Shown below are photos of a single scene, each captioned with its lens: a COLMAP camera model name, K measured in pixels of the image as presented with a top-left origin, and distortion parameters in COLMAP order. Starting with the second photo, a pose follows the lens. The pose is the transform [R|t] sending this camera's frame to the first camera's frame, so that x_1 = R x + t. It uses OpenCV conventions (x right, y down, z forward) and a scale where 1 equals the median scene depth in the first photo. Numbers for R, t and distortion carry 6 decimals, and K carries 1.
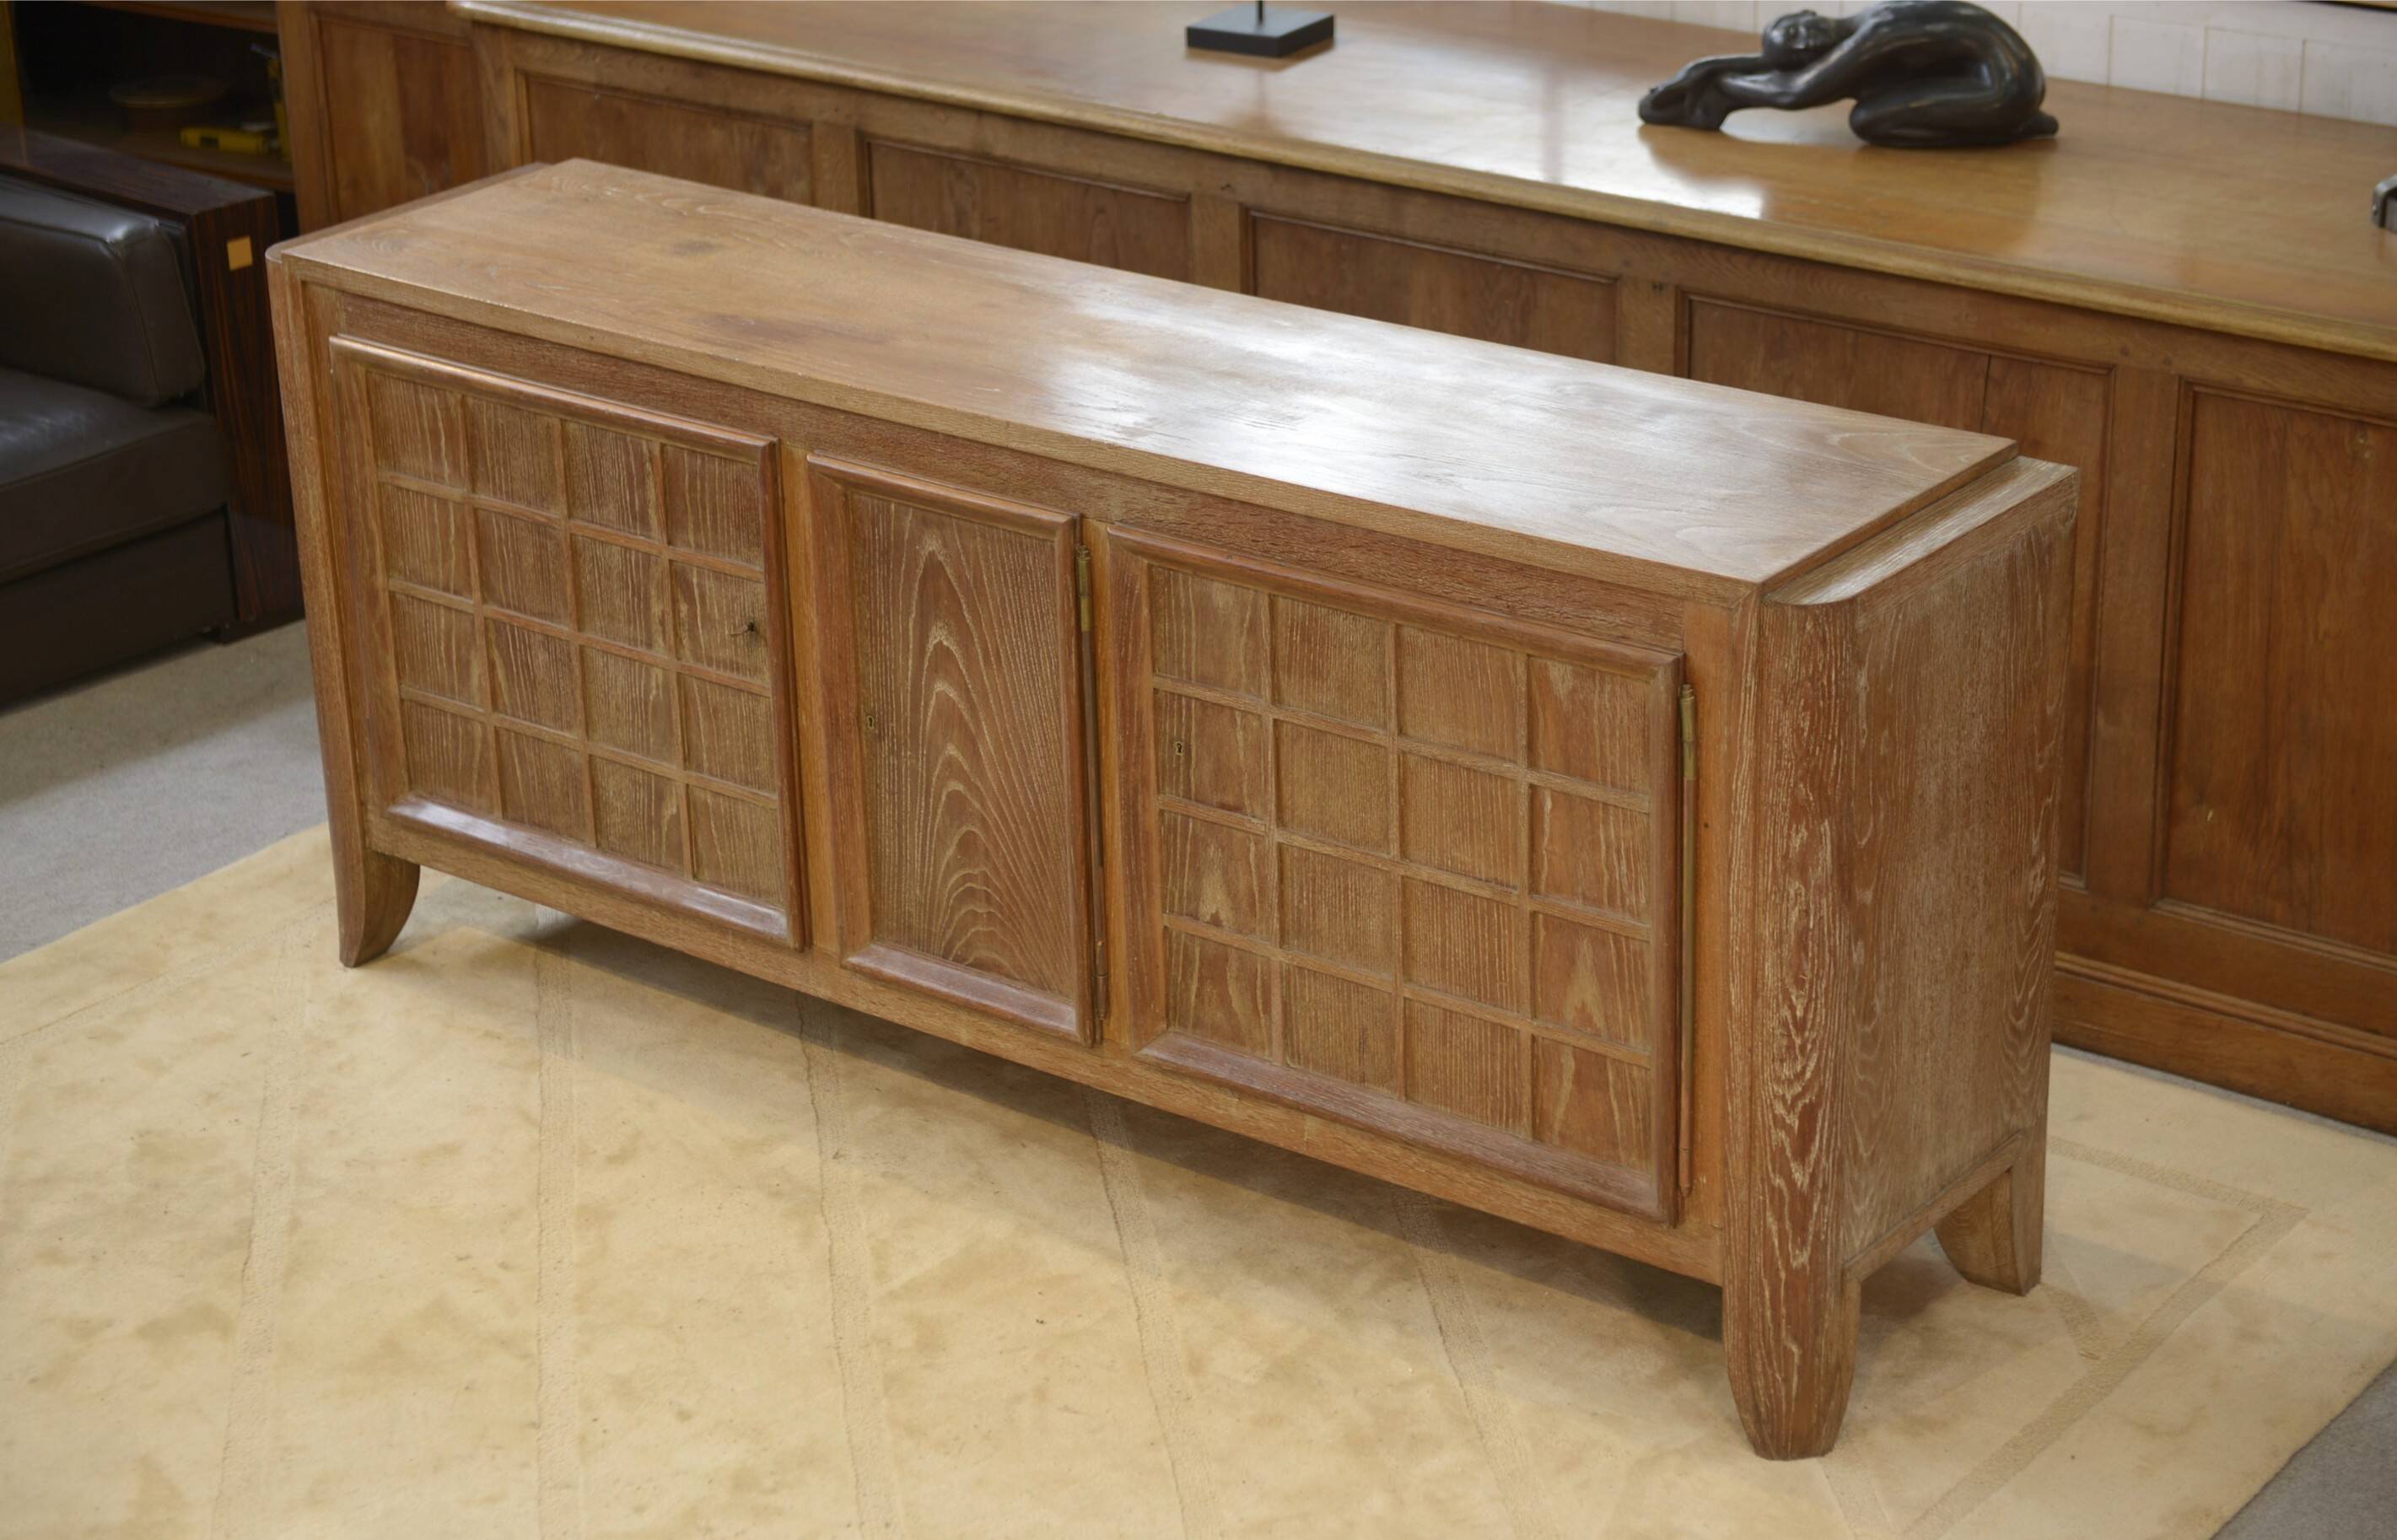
lens RADIAL K [[4750.3, 0, 1187.1], [0, 4750.3, 852.1], [0, 0, 1]] dist [0.117066, 0.000000]
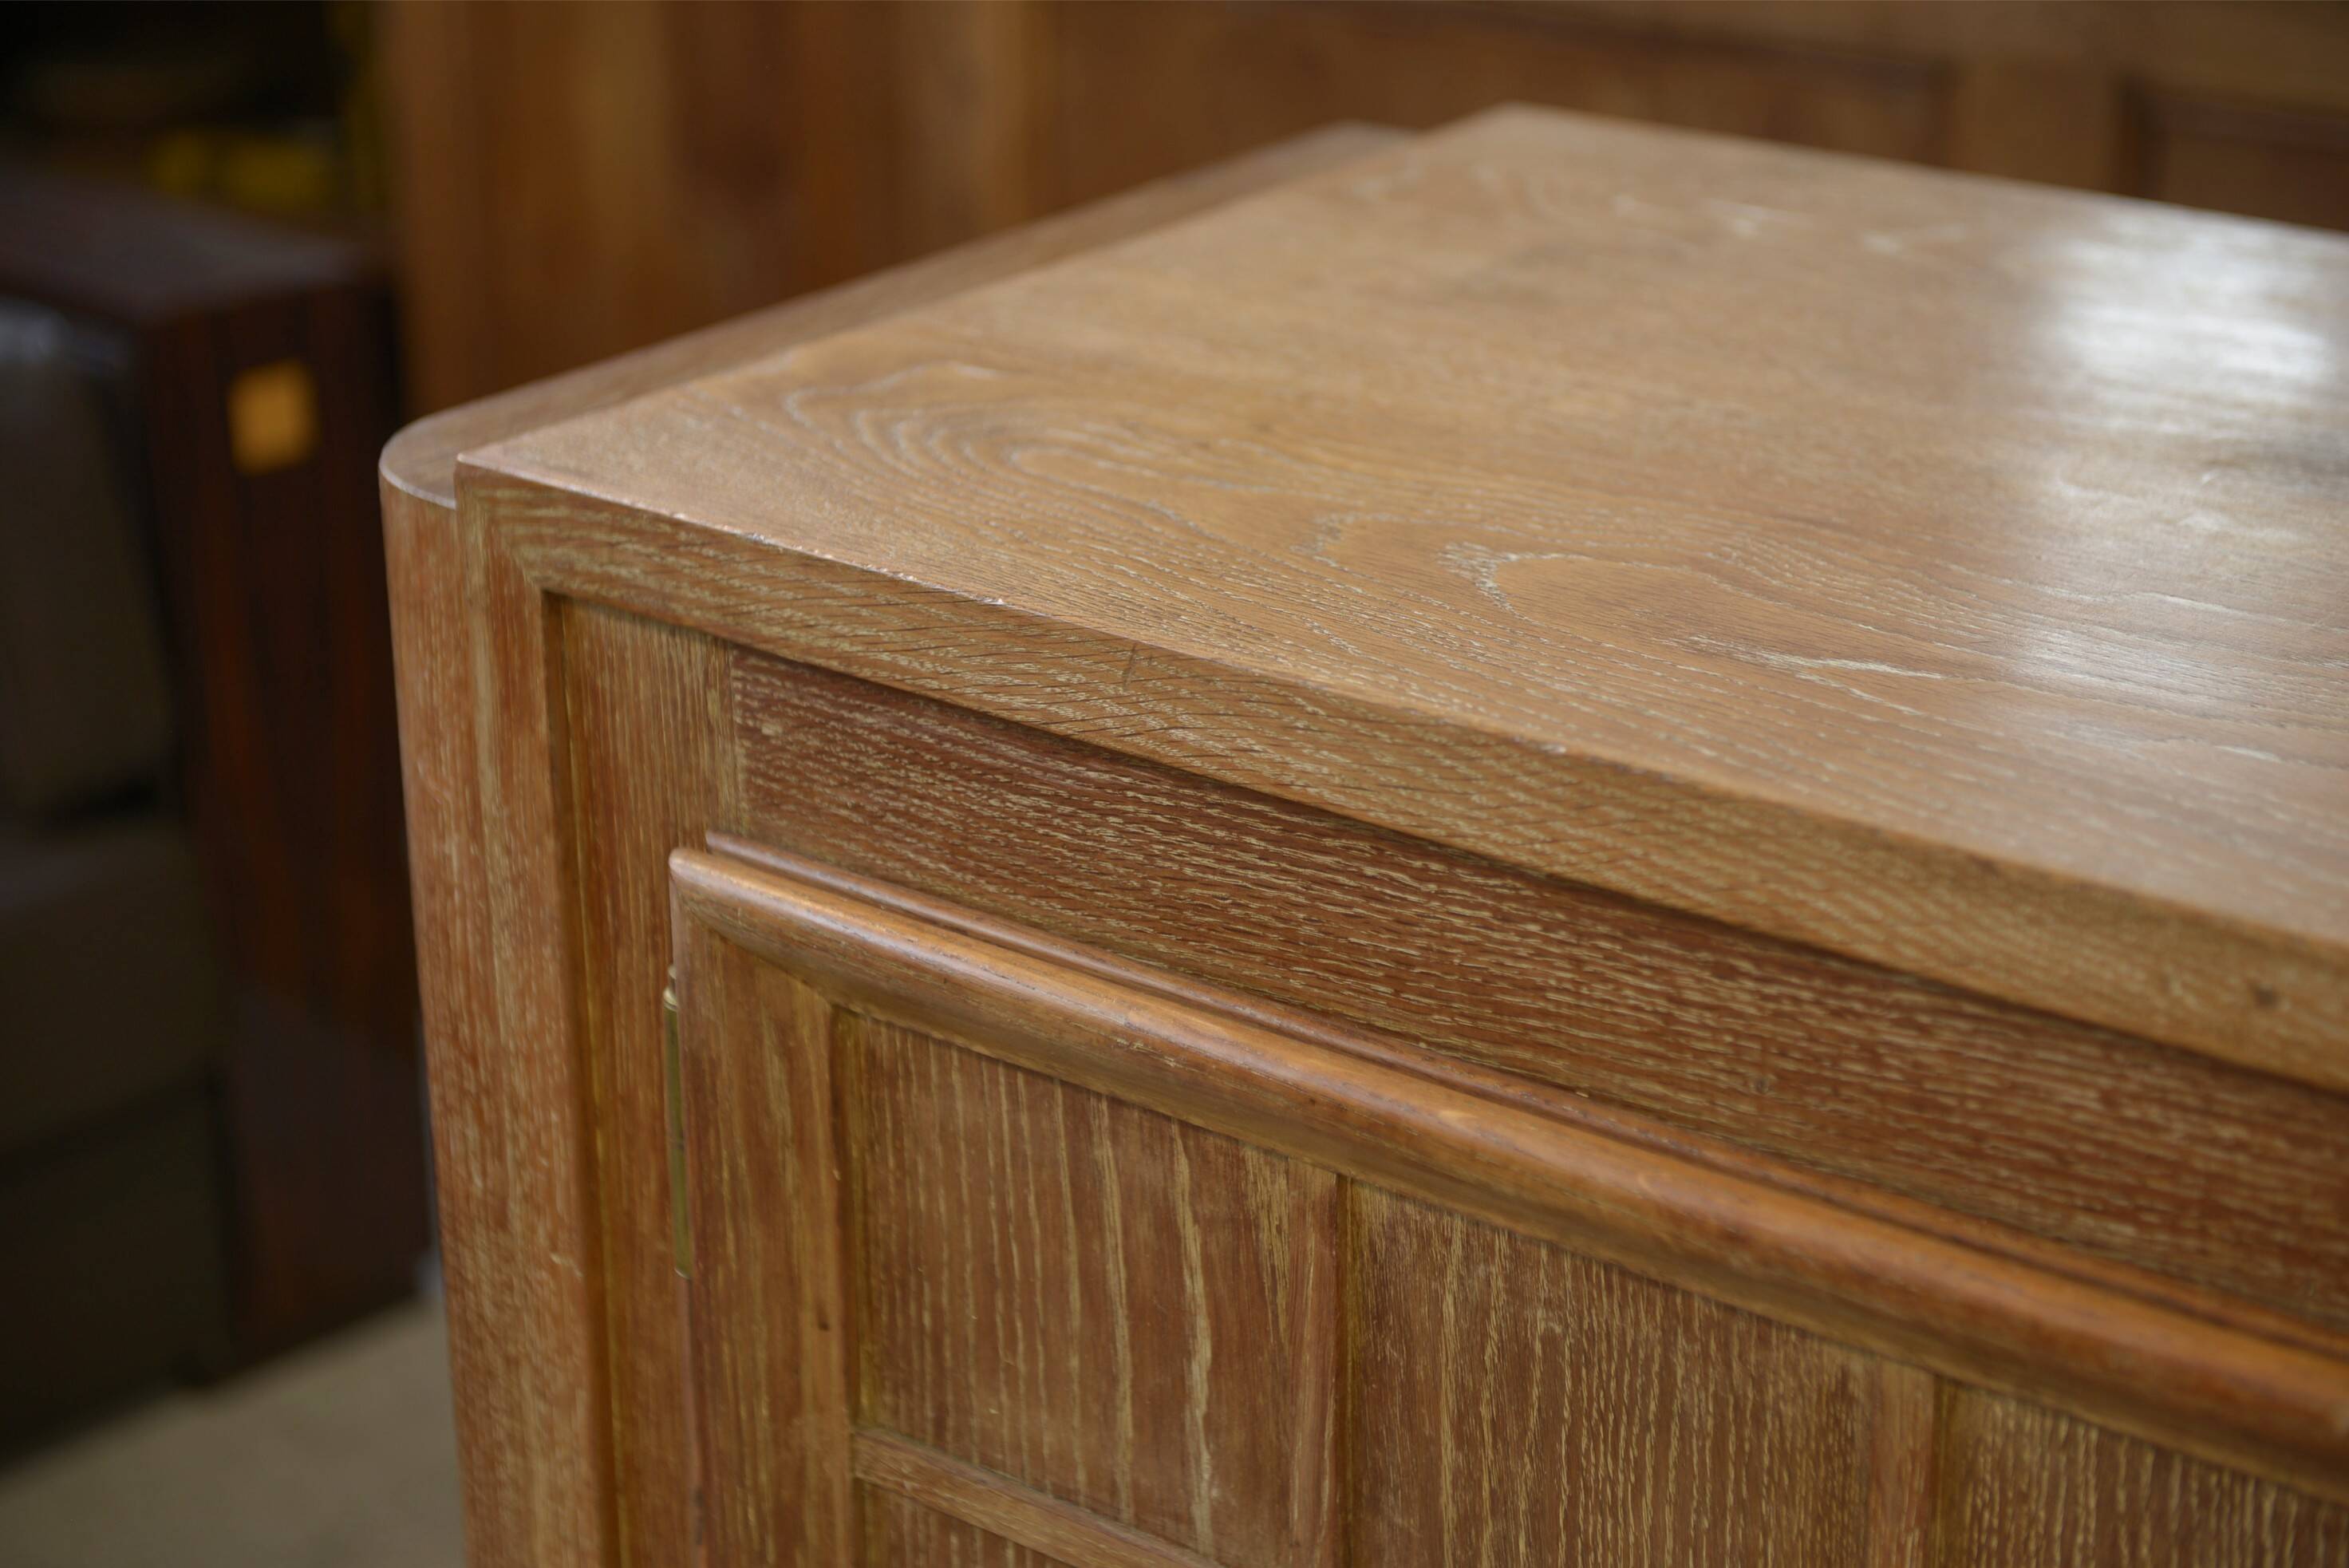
lens RADIAL K [[4487.0, 0, 1180.9], [0, 4487.0, 787.0], [0, 0, 1]] dist [0.099974, 0.000000]
pose [[0.999871, 0.015362, 0.004620, -0.168457], [-0.015179, 0.999191, -0.037240, -0.110899], [-0.005188, 0.037165, 0.999296, 0.851385]]
